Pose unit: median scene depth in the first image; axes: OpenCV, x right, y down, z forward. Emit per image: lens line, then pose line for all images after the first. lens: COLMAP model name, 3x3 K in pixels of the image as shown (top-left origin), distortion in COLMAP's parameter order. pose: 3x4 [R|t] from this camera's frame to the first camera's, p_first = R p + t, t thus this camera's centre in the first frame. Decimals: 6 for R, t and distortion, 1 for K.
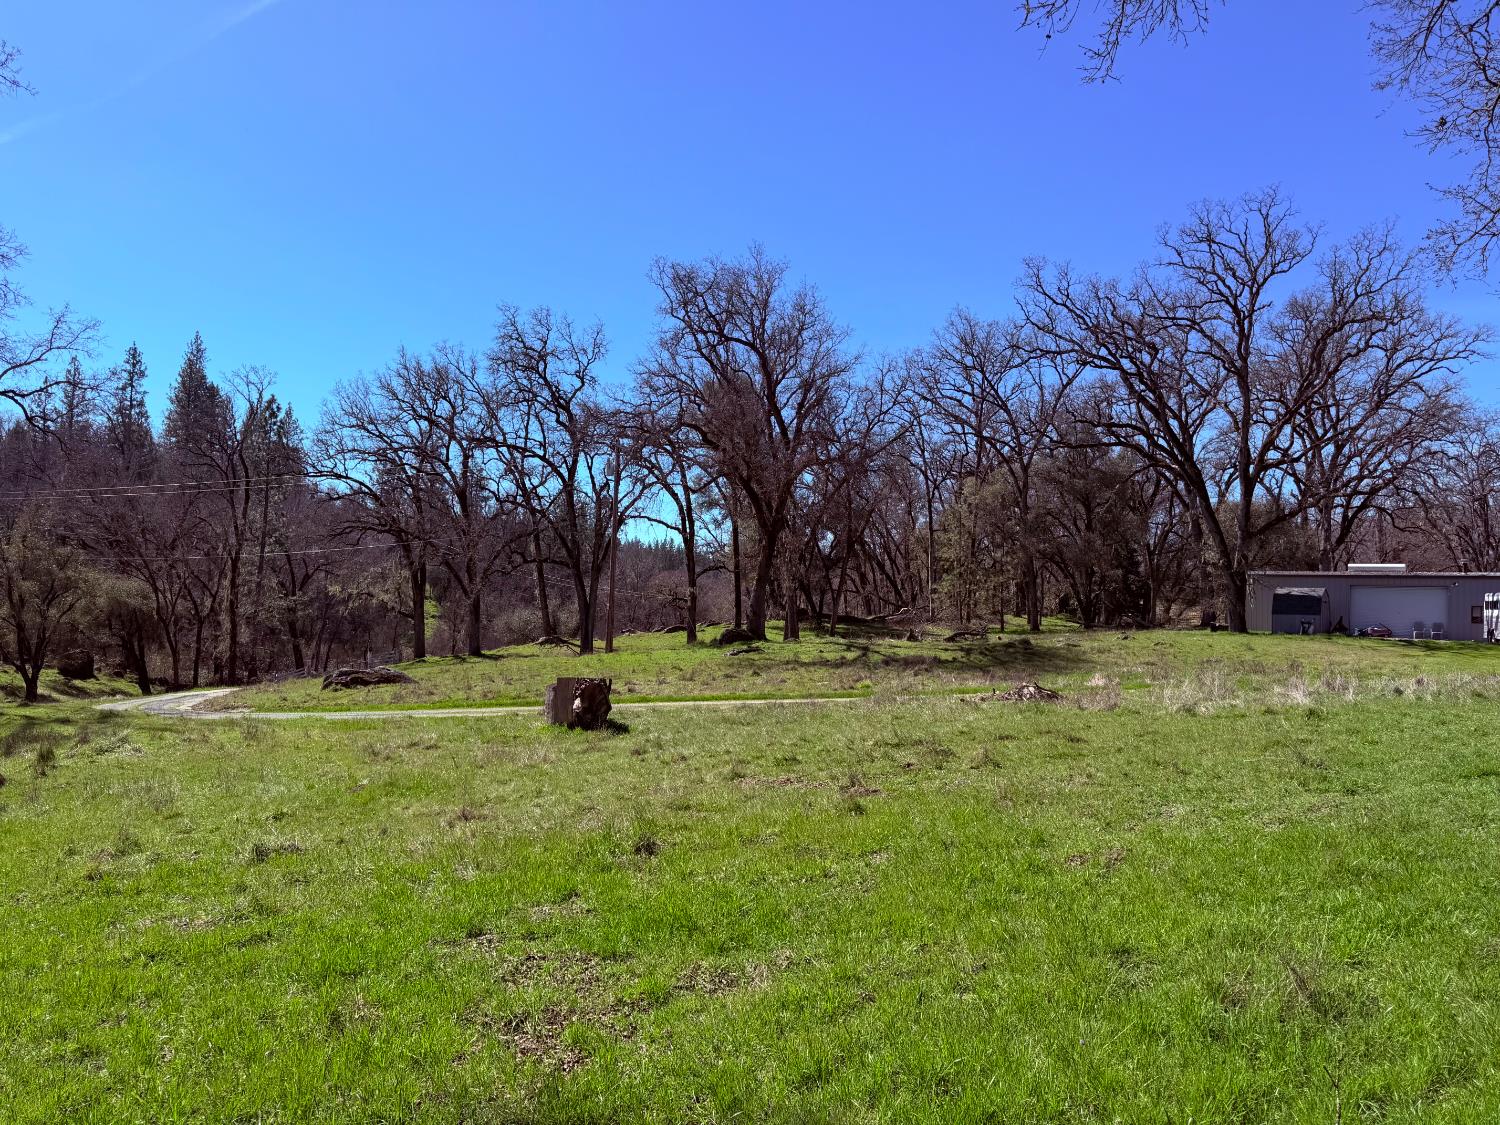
lens RADIAL K [[1039.8, 0, 750.0], [0, 1039.8, 562.5], [0, 0, 1]] dist [0.002479, -0.006068]
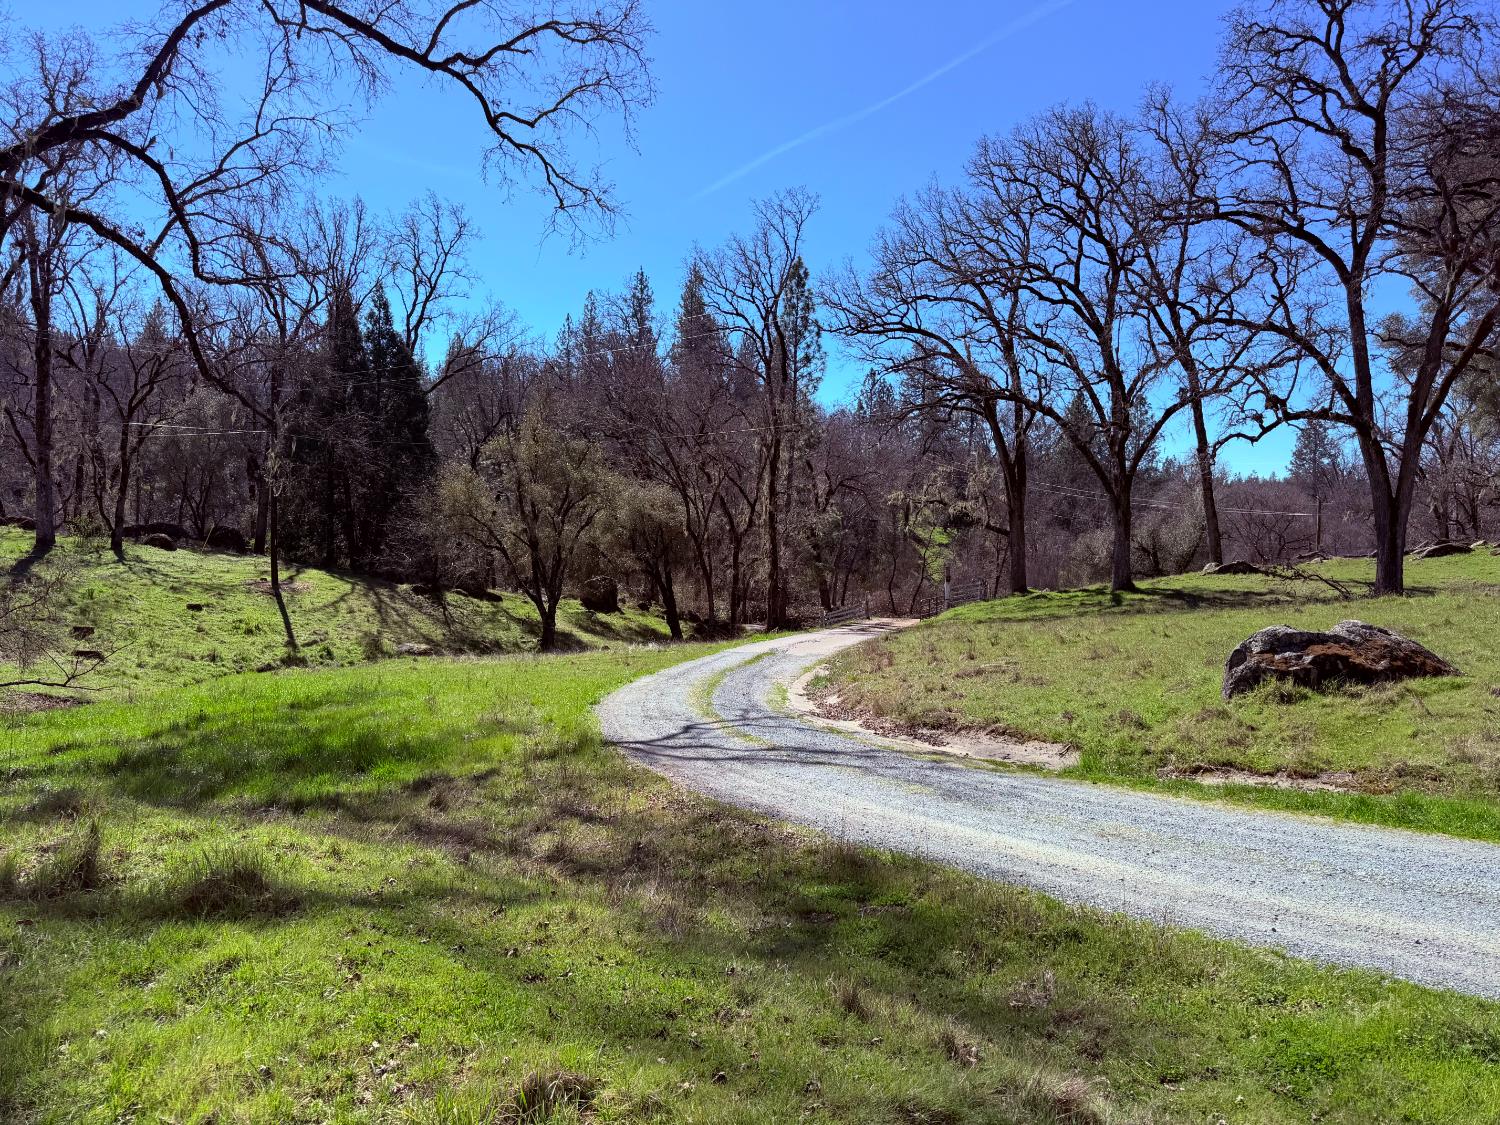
lens RADIAL K [[1039.8, 0, 750.0], [0, 1039.8, 562.5], [0, 0, 1]] dist [0.002479, -0.006068]
pose [[0.907061, -0.000692, -0.420998, -0.202022], [0.028068, 0.997873, 0.058835, 0.029219], [0.420062, -0.065183, 0.905151, 0.320325]]
